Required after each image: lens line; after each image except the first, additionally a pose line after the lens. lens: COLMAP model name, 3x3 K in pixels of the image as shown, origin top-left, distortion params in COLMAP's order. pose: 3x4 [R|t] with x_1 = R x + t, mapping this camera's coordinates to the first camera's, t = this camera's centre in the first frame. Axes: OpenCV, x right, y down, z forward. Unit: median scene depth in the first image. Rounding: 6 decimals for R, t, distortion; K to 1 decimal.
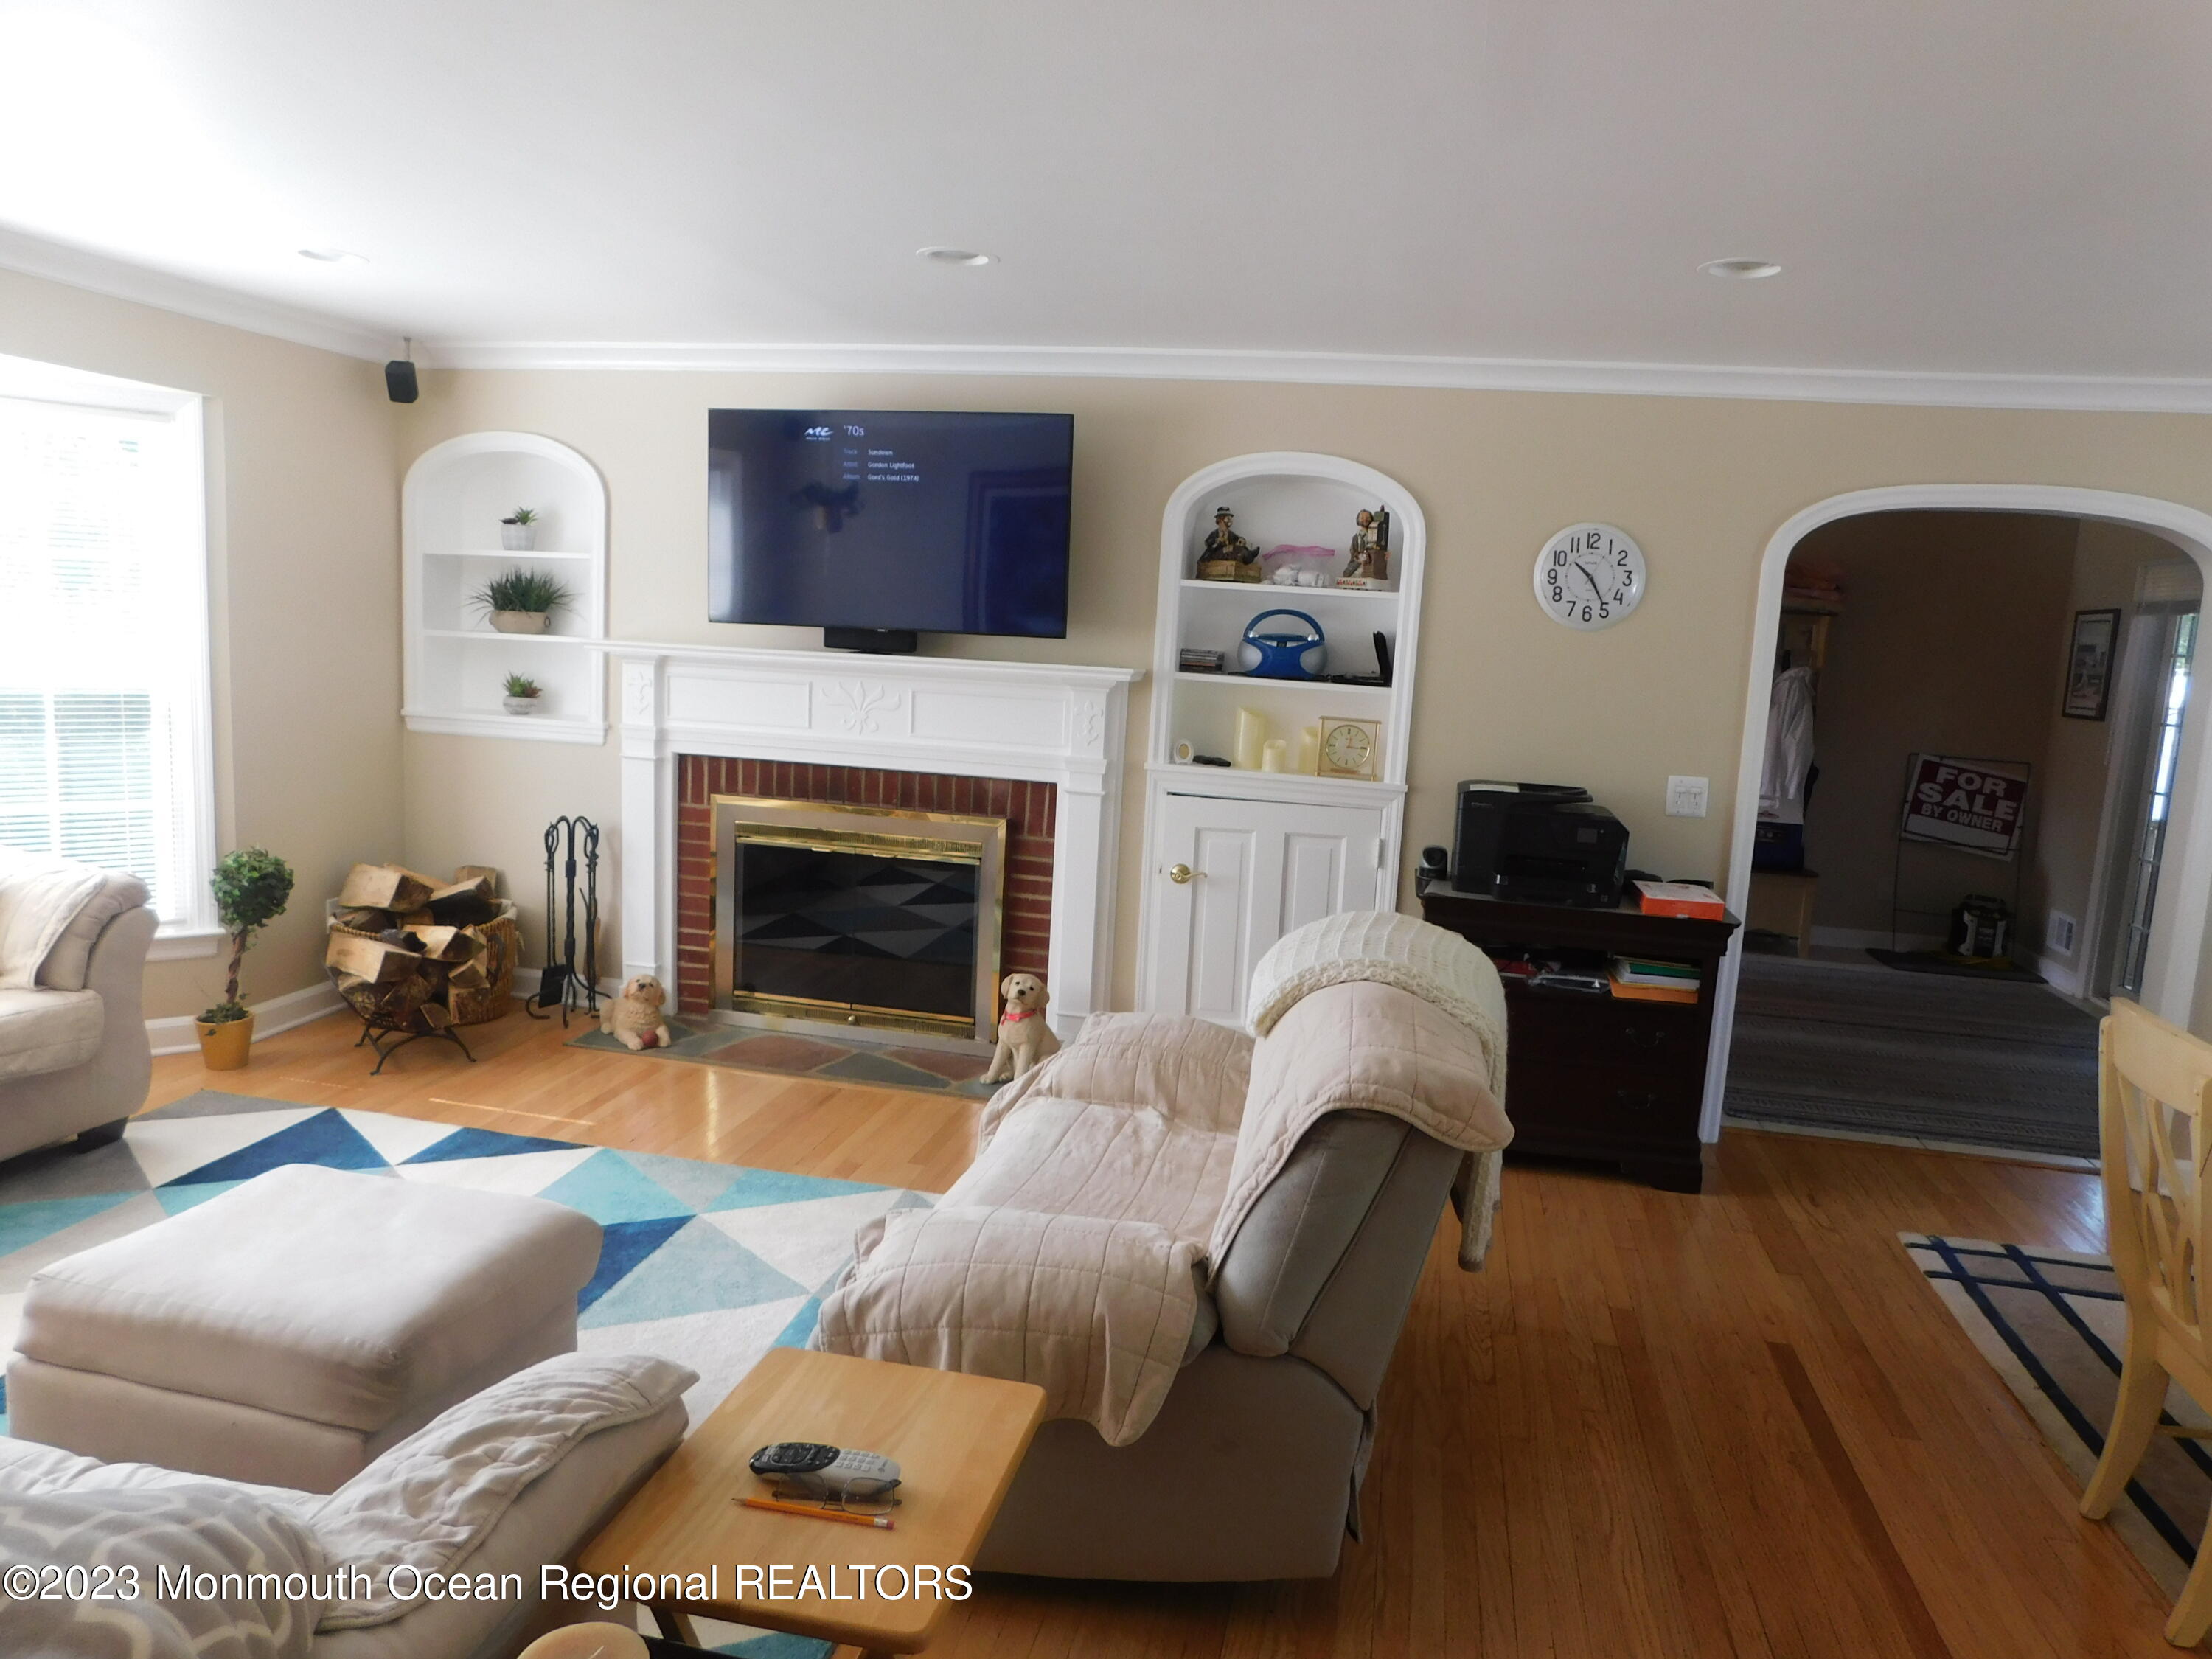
lens RADIAL K [[1464.3, 0, 1117.5], [0, 1464.3, 817.3], [0, 0, 1]] dist [-0.071013, 0.058262]
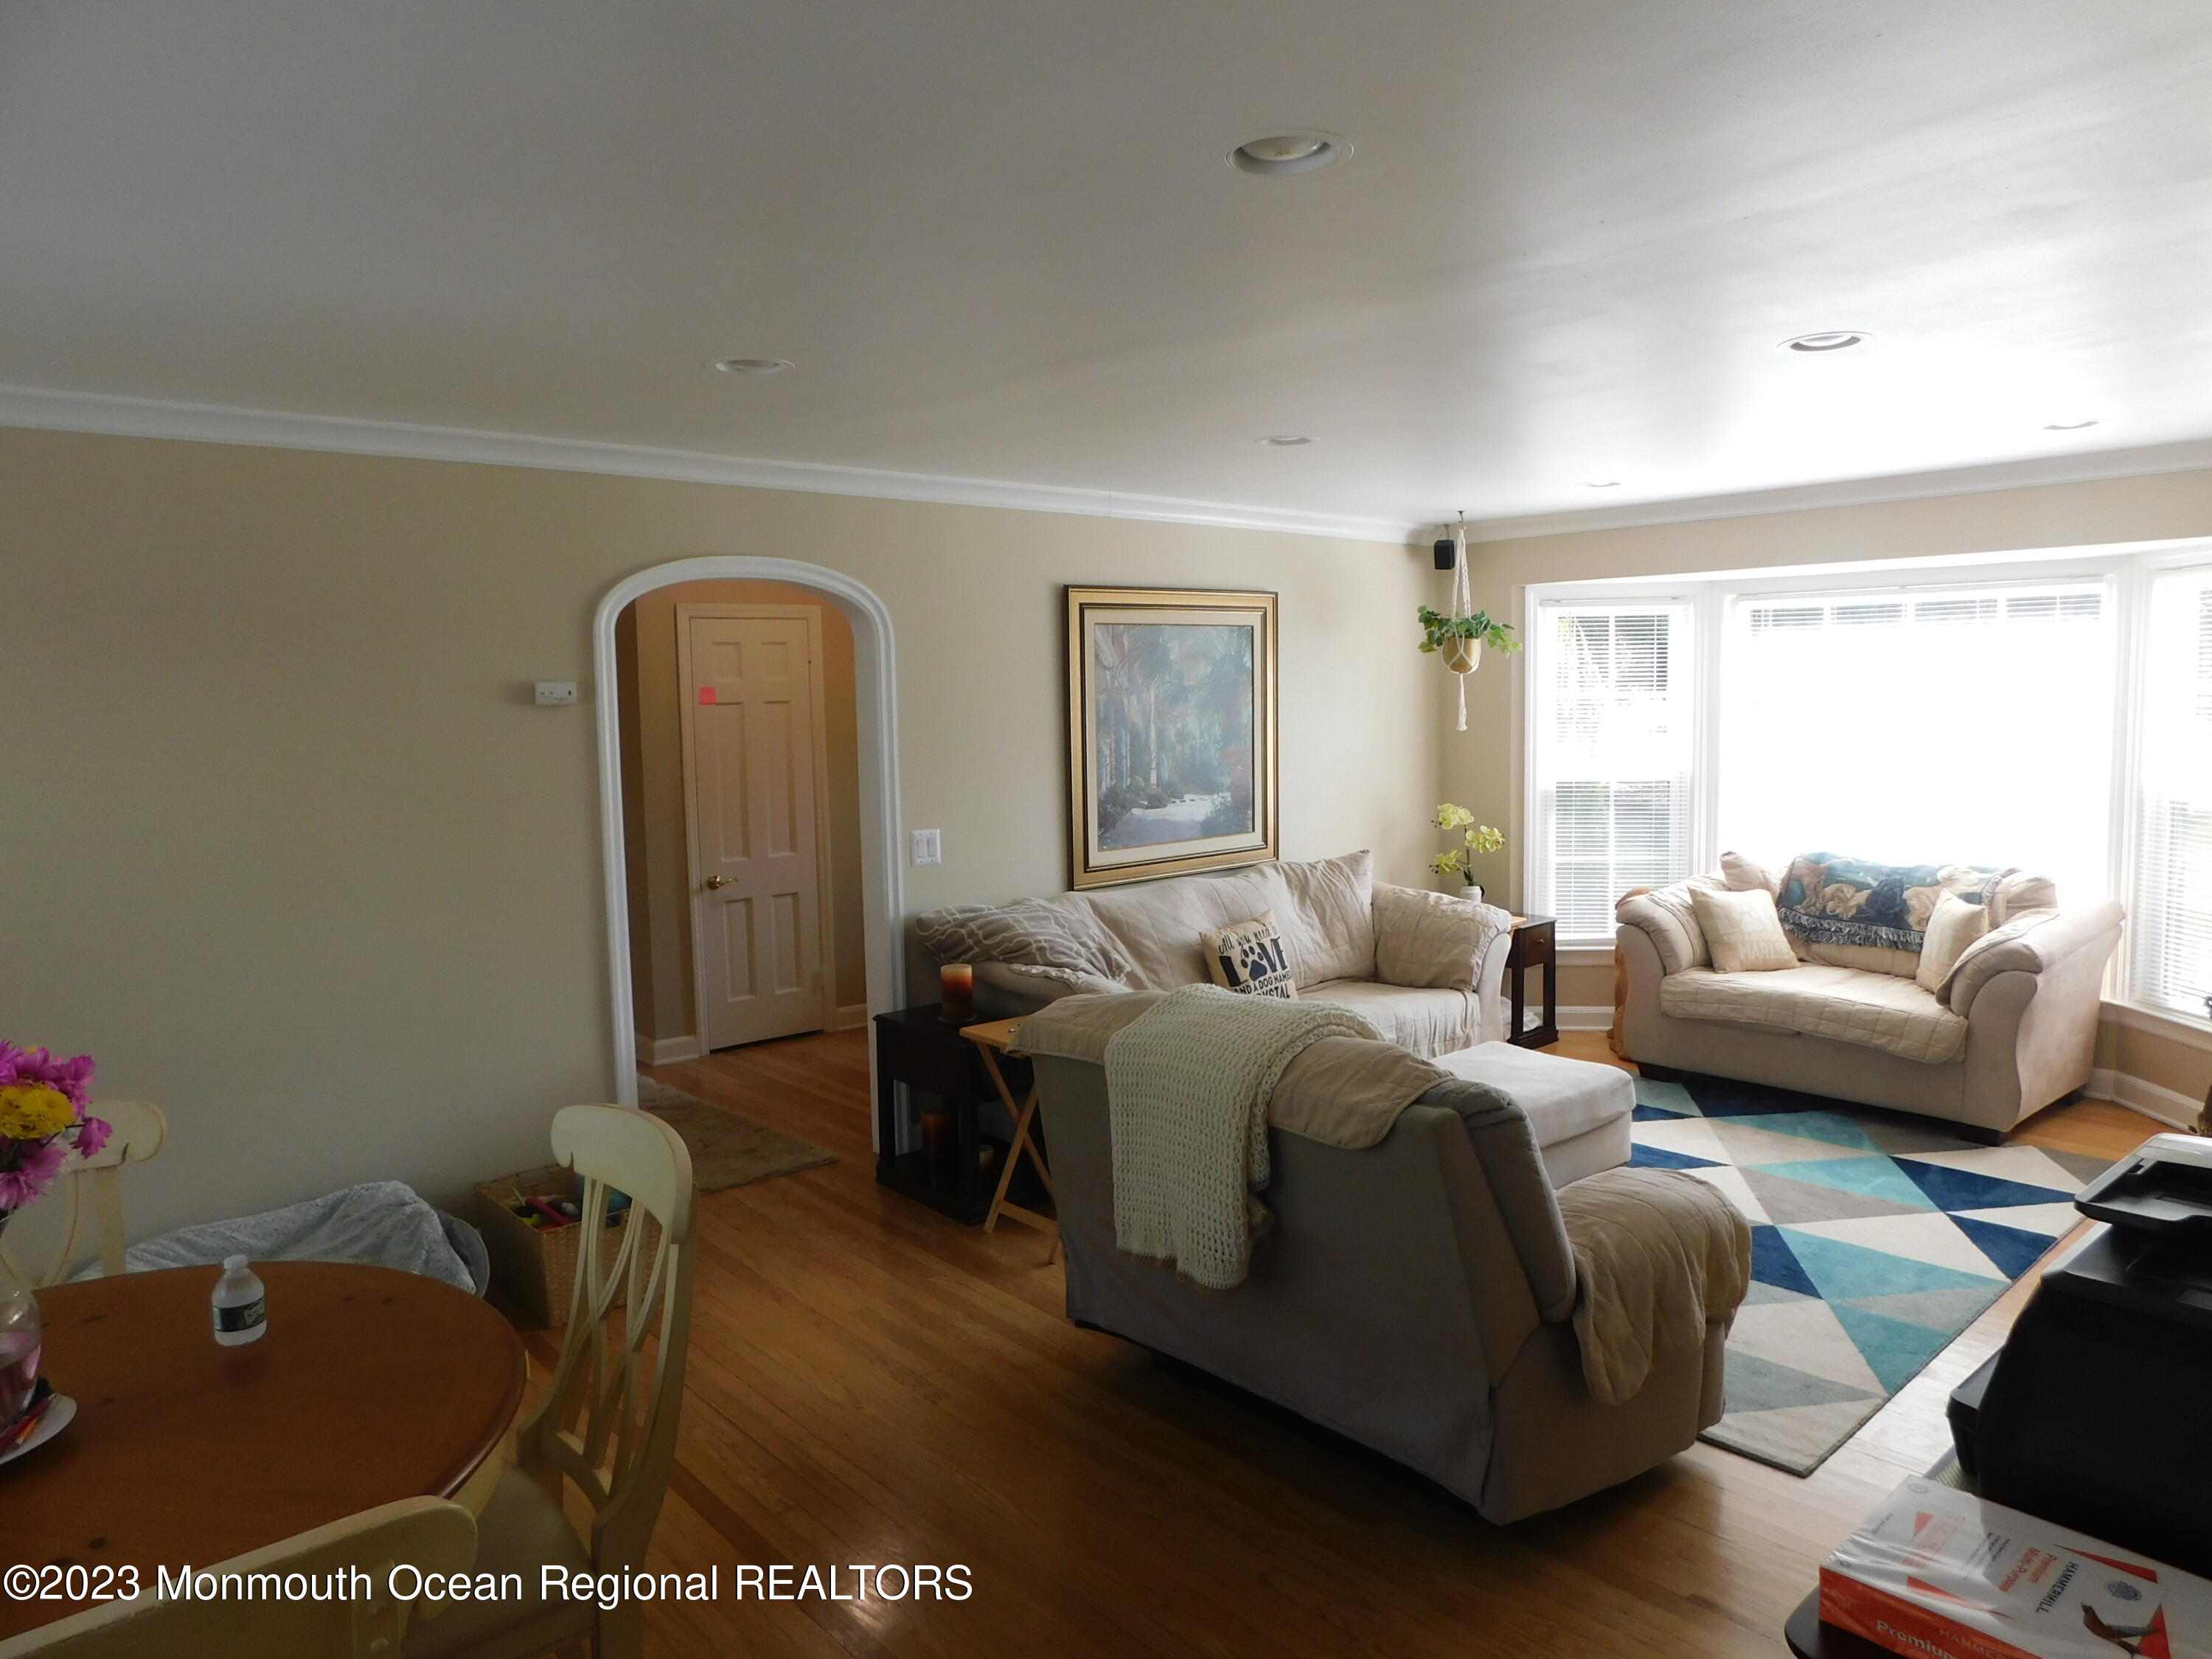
lens RADIAL K [[1464.3, 0, 1111.7], [0, 1464.3, 829.1], [0, 0, 1]] dist [-0.071013, 0.058262]
pose [[-0.602833, 0.036707, -0.797022, 0.647465], [-0.128700, 0.981386, 0.142541, -0.110265], [0.787419, 0.188505, -0.586888, 0.881011]]
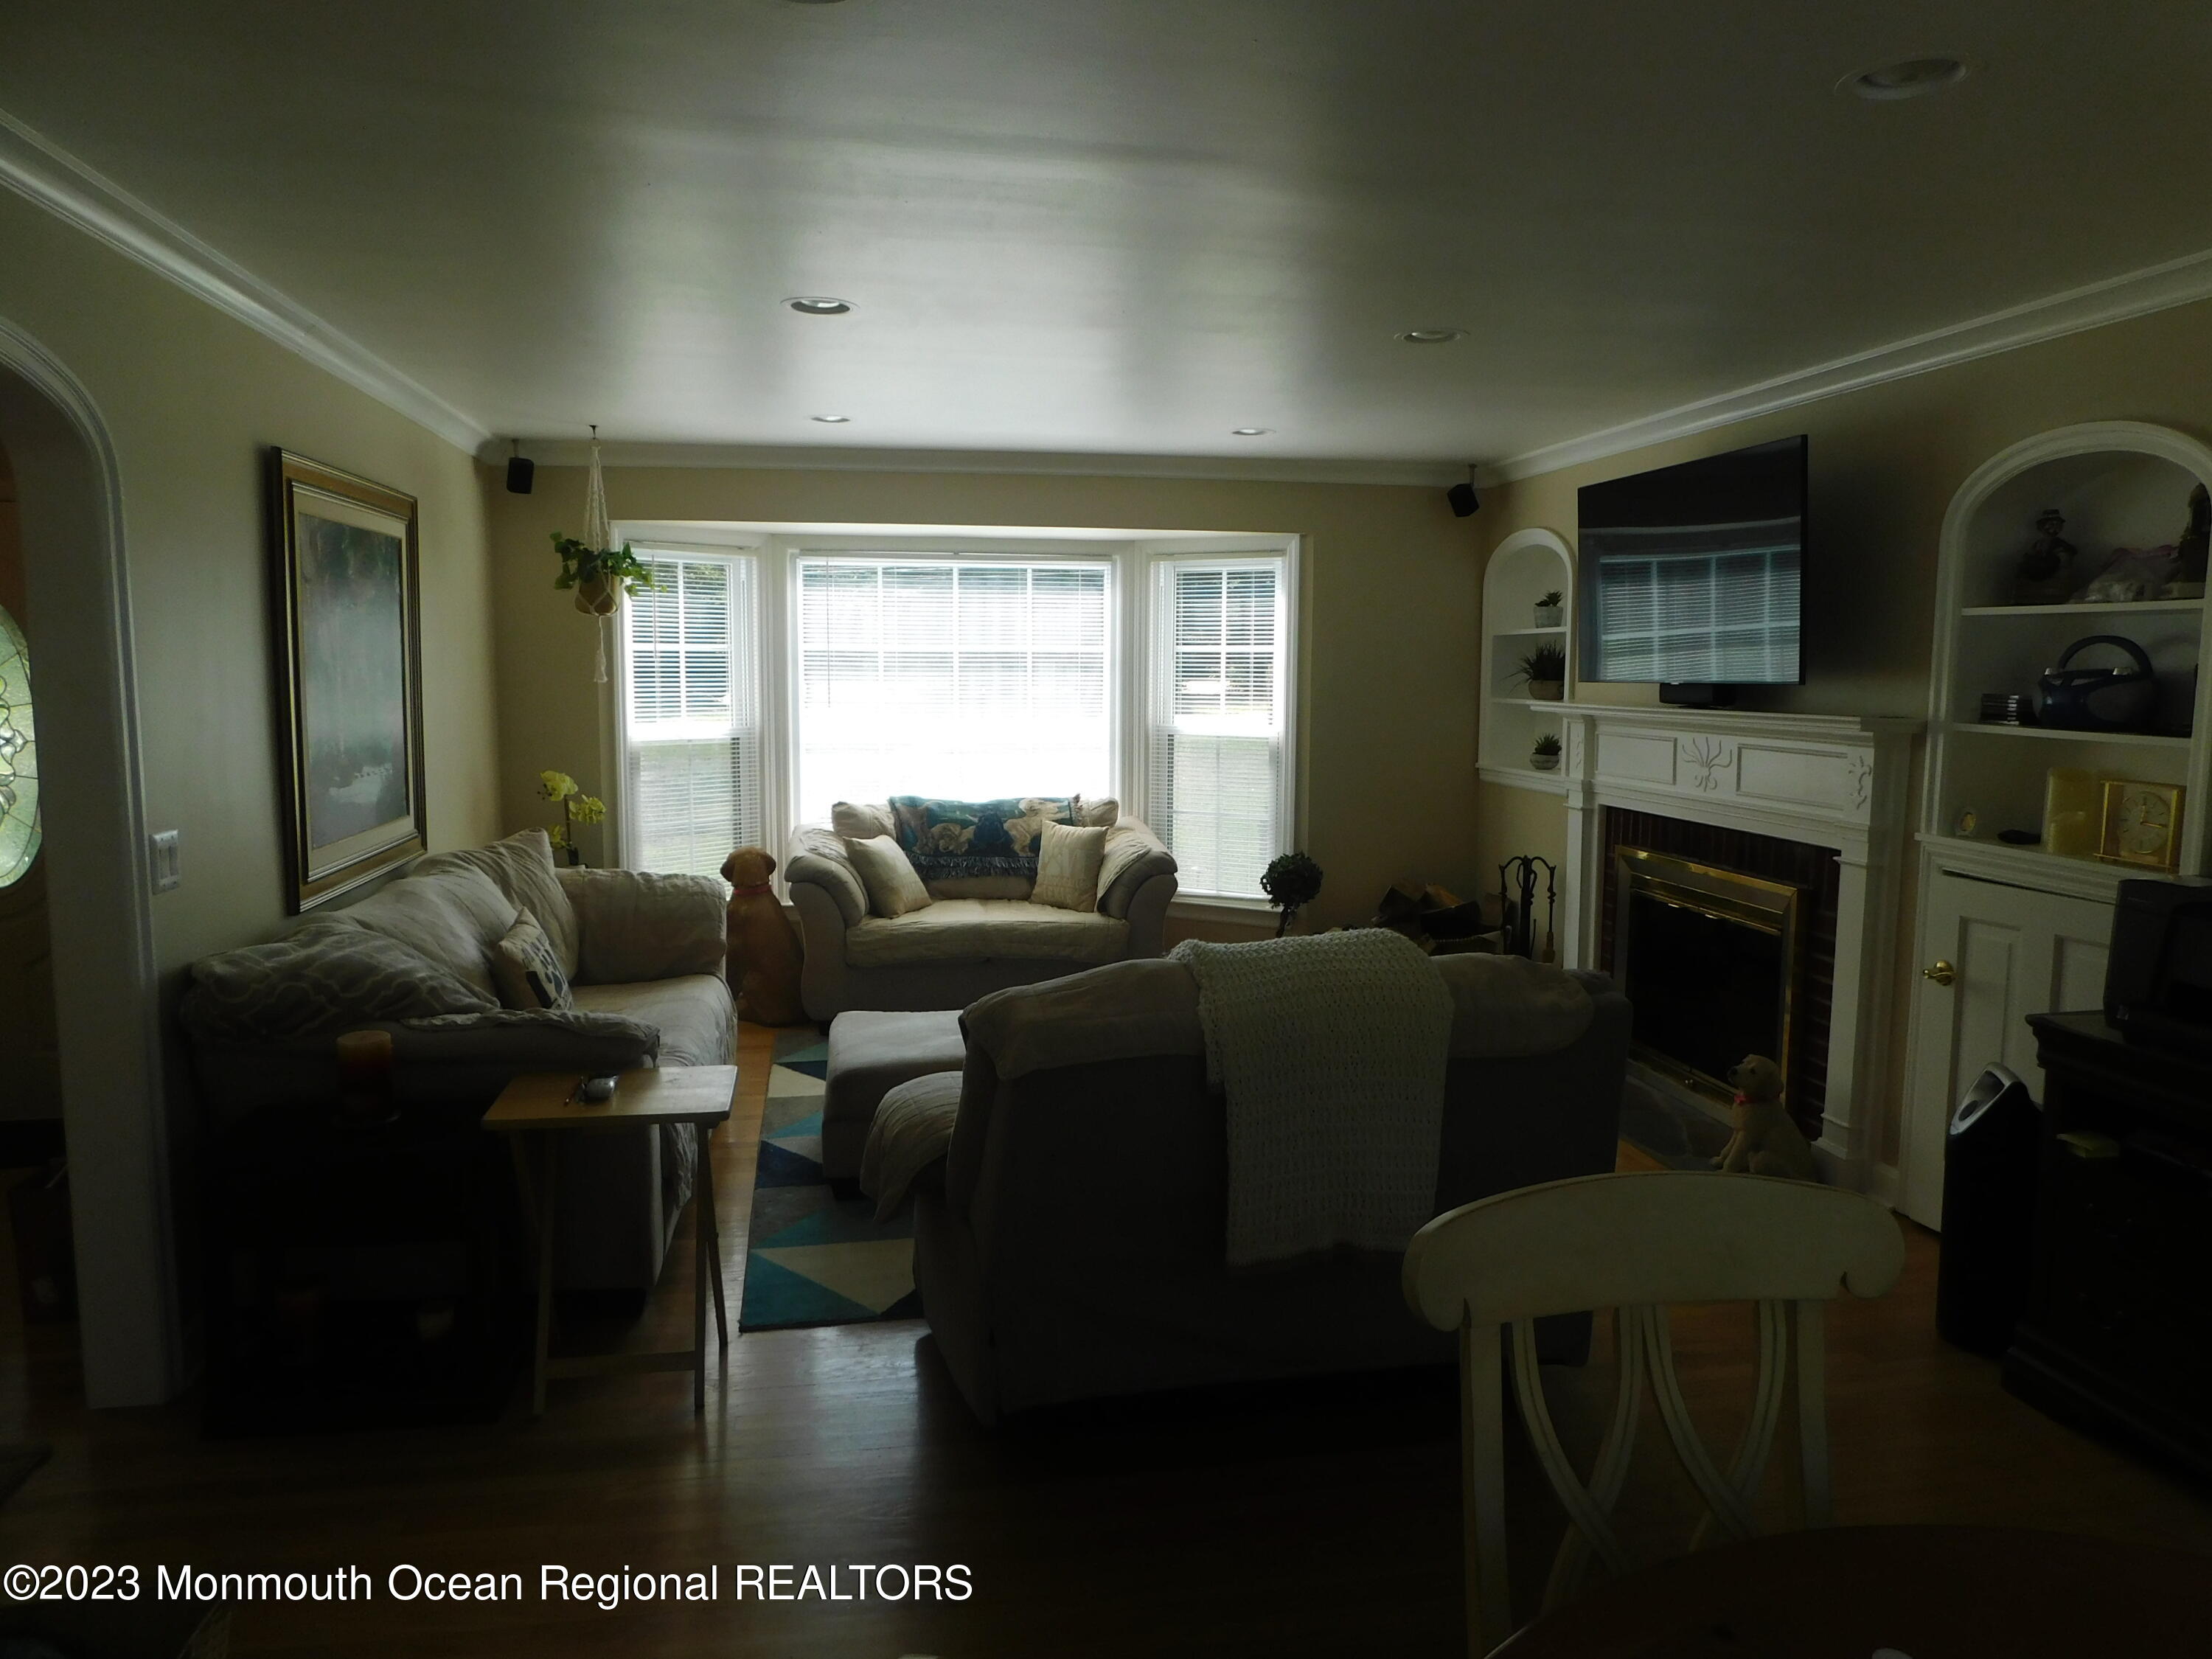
lens RADIAL K [[1464.3, 0, 1111.3], [0, 1464.3, 821.7], [0, 0, 1]] dist [-0.071013, 0.058262]
pose [[0.373237, 0.049319, -0.926424, 0.603533], [-0.118587, 0.992931, 0.005084, 0.006035], [0.920126, 0.107964, 0.376448, 0.280931]]
